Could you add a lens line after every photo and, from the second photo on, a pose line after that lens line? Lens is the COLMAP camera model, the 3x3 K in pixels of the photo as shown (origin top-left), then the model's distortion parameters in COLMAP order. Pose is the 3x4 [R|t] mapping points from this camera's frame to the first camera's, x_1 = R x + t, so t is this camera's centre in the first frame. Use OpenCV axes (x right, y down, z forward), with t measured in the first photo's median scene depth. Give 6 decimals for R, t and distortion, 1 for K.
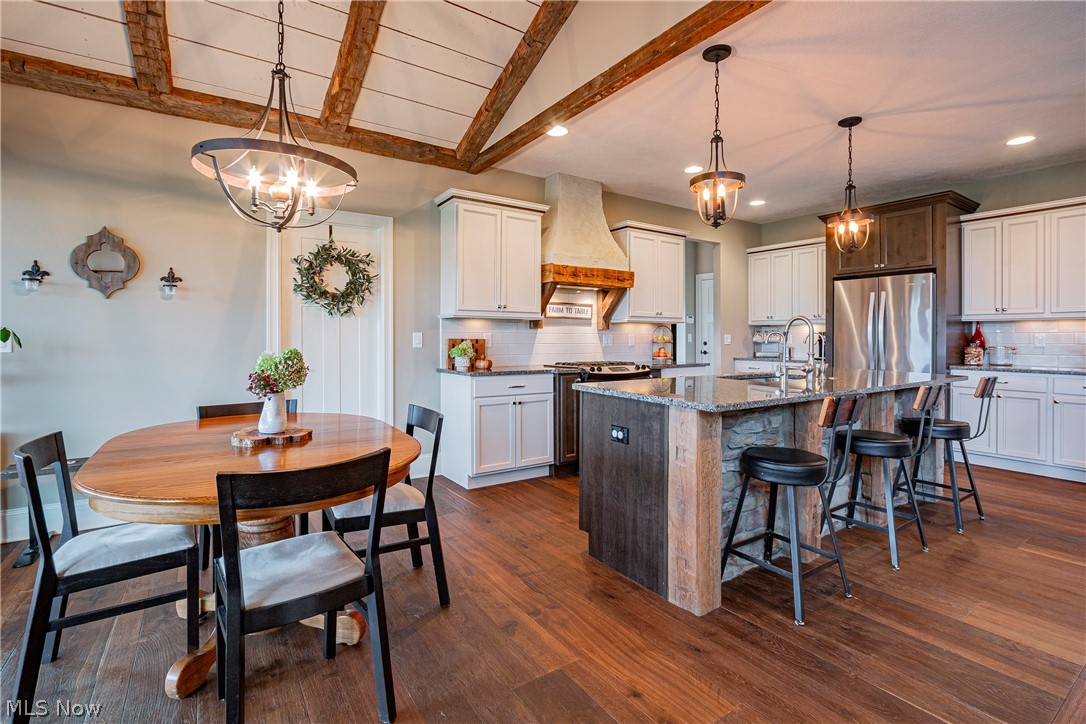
lens RADIAL K [[508.0, 0, 544.6], [0, 508.0, 333.9], [0, 0, 1]] dist [-0.017859, 0.000088]
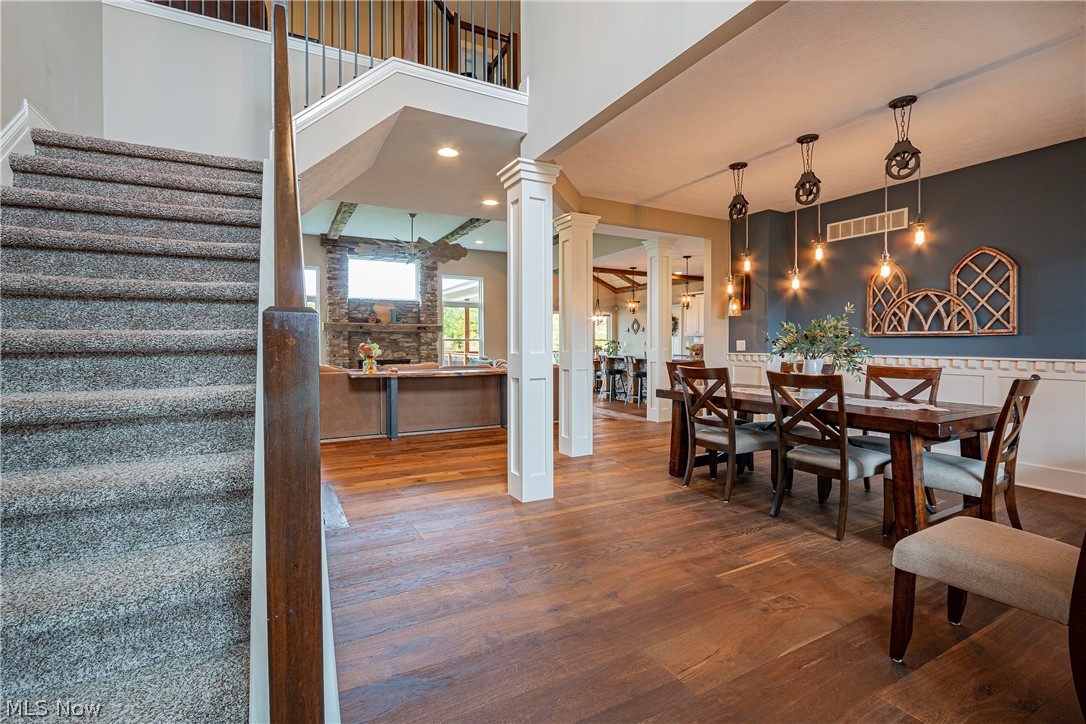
lens RADIAL K [[488.8, 0, 527.7], [0, 488.8, 347.3], [0, 0, 1]] dist [0.001041, 0.000220]
pose [[-0.120297, 0.005131, -0.992725, 2.588732], [0.003321, 0.999983, 0.004766, 0.012312], [0.992732, -0.002723, -0.120312, 0.416691]]
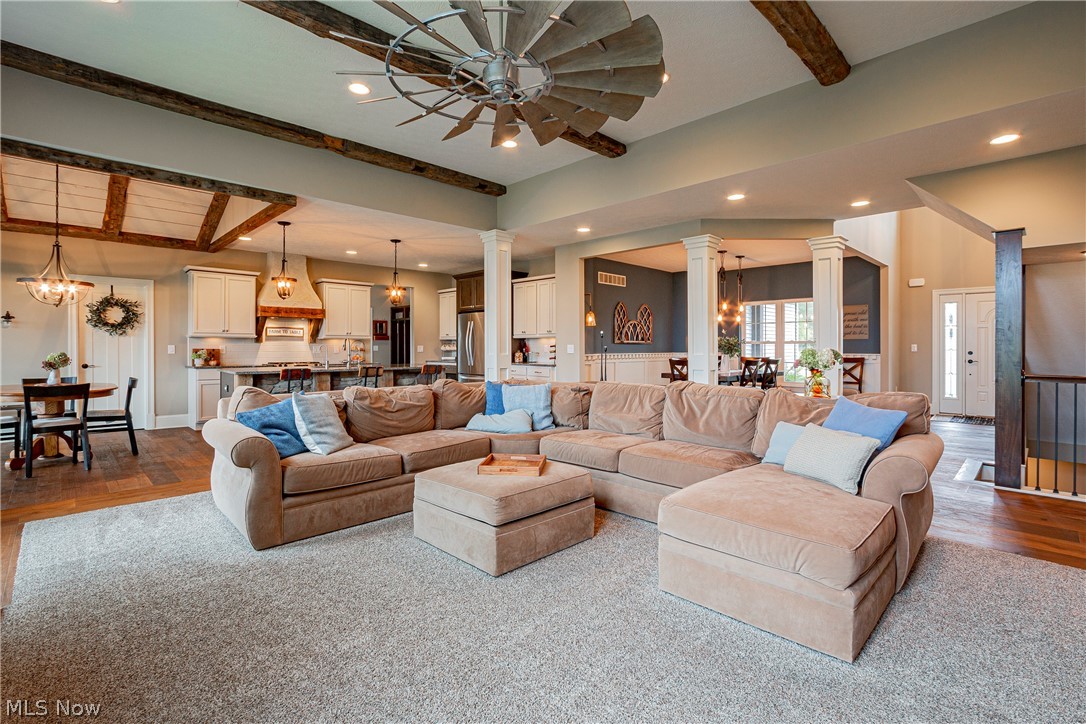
lens RADIAL K [[503.1, 0, 545.8], [0, 503.1, 342.3], [0, 0, 1]] dist [-0.015203, 0.000101]
pose [[0.981465, -0.003287, 0.191615, 0.678511], [0.004443, 0.999974, -0.005605, 0.002537], [-0.191592, 0.006353, 0.981454, -0.923911]]
